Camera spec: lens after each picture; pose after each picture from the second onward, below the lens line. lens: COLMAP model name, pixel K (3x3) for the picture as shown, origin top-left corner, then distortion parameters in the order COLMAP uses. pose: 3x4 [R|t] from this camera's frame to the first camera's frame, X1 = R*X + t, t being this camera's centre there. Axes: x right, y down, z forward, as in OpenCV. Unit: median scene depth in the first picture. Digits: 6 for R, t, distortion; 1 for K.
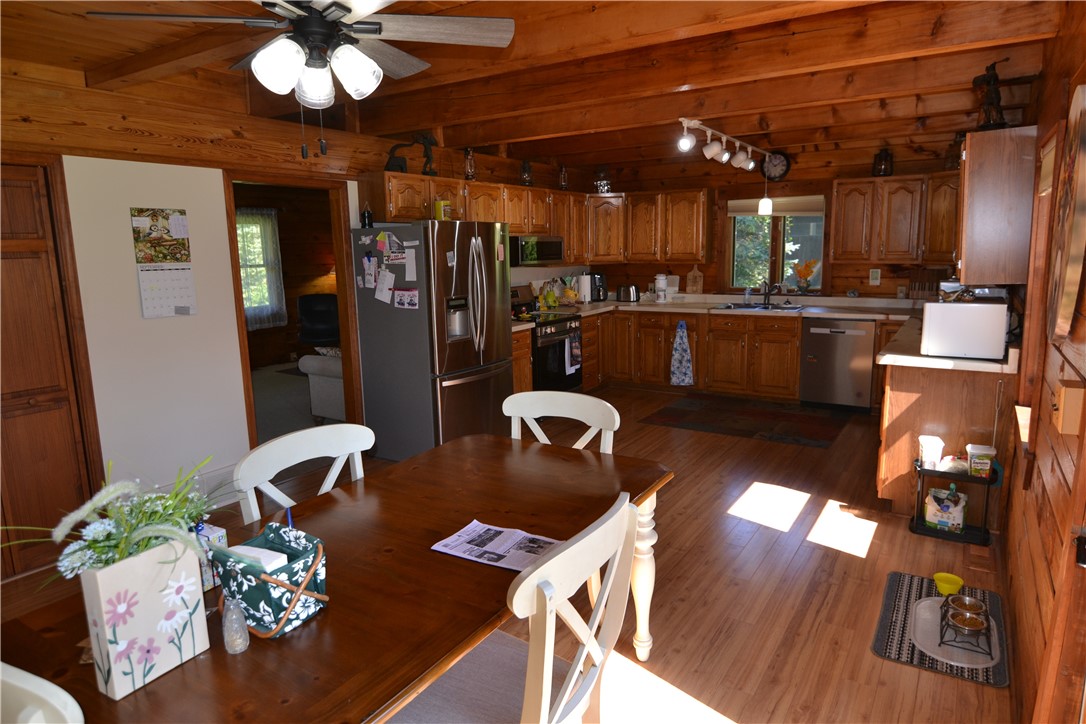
lens RADIAL K [[659.2, 0, 541.8], [0, 659.2, 359.0], [0, 0, 1]] dist [-0.001997, -0.012410]
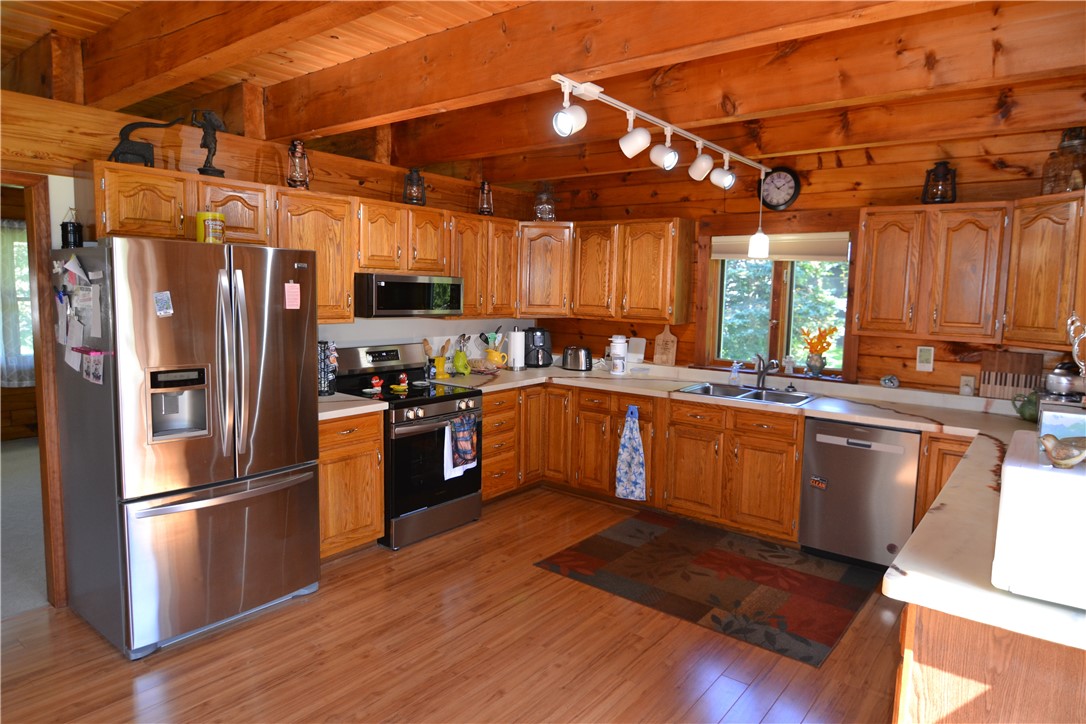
lens RADIAL K [[659.2, 0, 543.6], [0, 659.2, 357.5], [0, 0, 1]] dist [-0.001997, -0.012410]
pose [[0.994815, 0.052015, -0.087398, 0.200026], [-0.057668, 0.996317, -0.063455, -0.066672], [0.083775, 0.068166, 0.994150, 0.343836]]
